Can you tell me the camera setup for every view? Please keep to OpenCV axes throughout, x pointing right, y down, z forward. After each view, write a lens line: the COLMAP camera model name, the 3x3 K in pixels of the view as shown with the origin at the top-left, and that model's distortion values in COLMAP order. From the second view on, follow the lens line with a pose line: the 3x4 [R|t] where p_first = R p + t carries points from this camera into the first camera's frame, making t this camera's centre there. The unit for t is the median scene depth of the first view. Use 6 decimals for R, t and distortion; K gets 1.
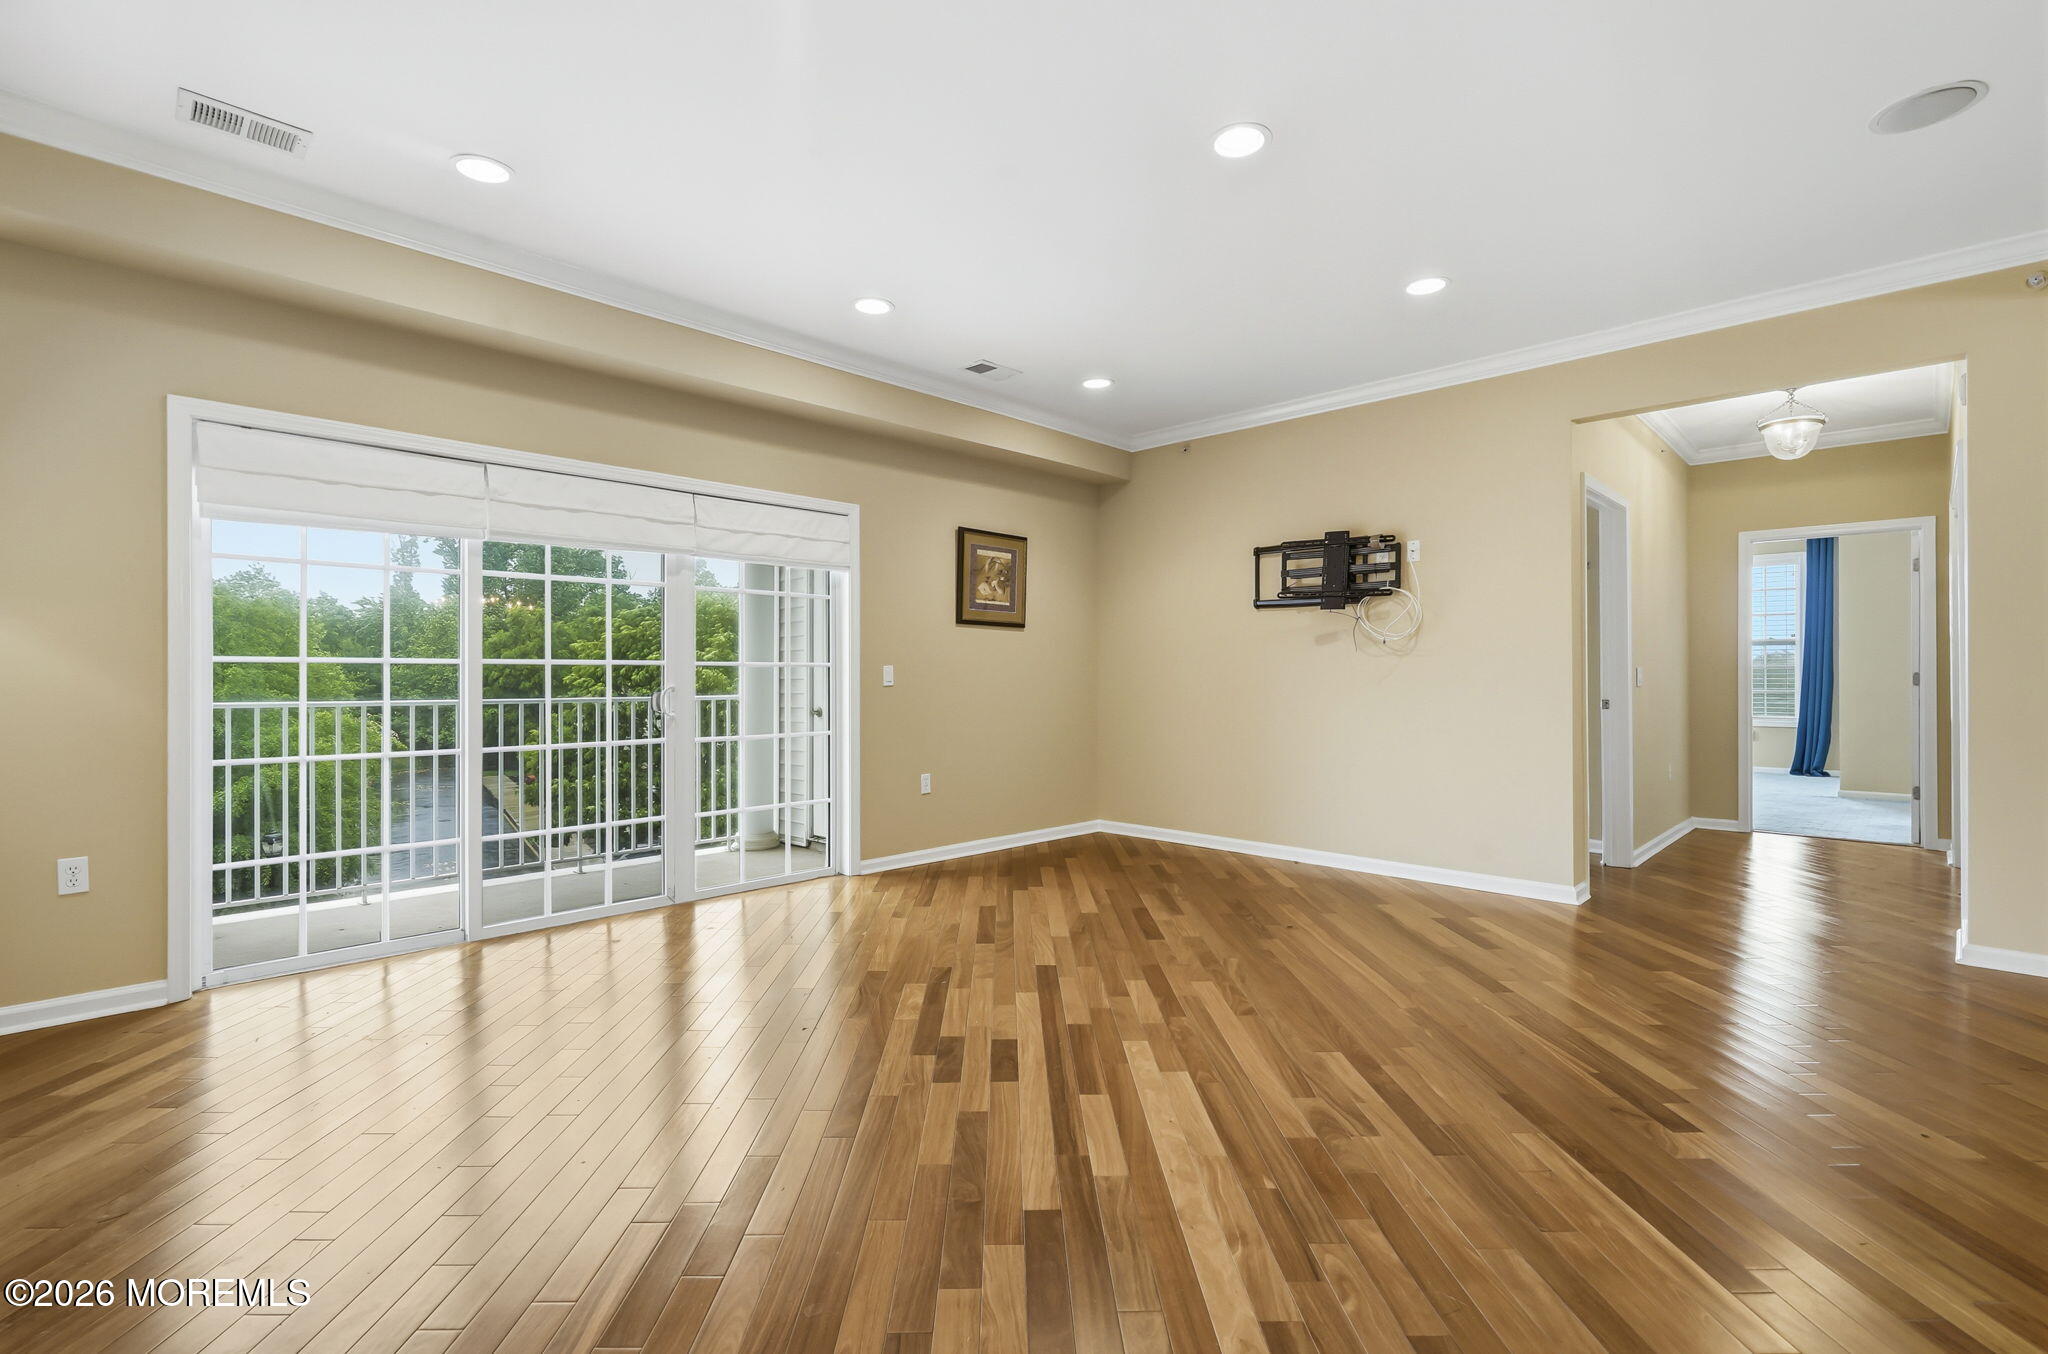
lens RADIAL K [[933.6, 0, 1024.0], [0, 933.6, 677.0], [0, 0, 1]] dist [0.000616, 0.000089]
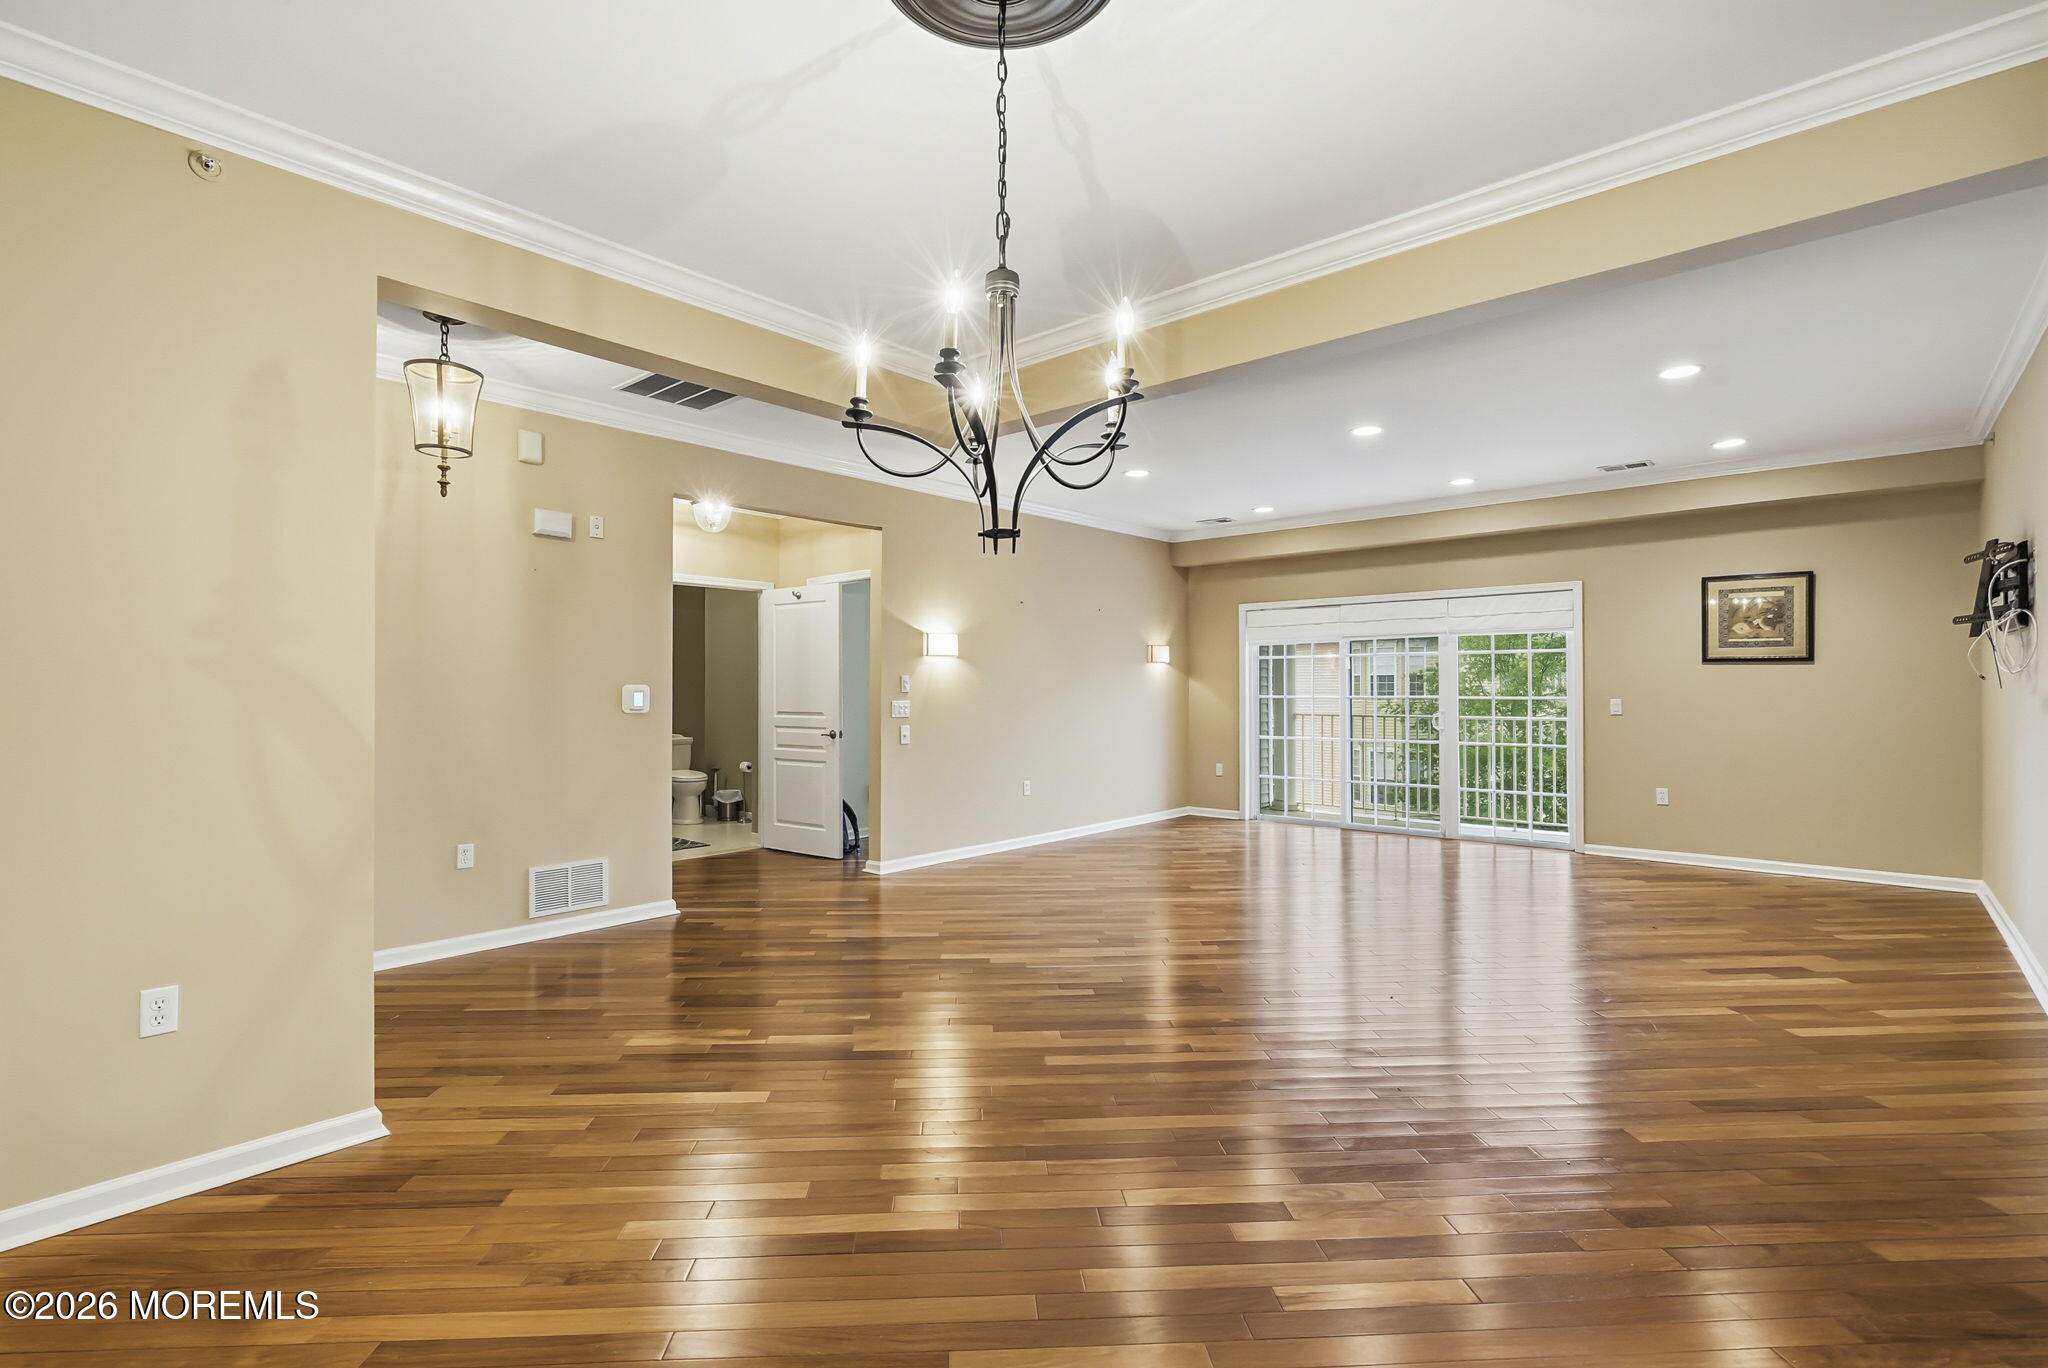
lens RADIAL K [[929.5, 0, 1018.1], [0, 929.5, 693.7], [0, 0, 1]] dist [-0.000913, 0.000635]
pose [[0.054026, 0.001205, -0.998539, 1.019856], [-0.000394, 0.999999, 0.001186, -0.019129], [0.998539, 0.000329, 0.054027, 0.097916]]
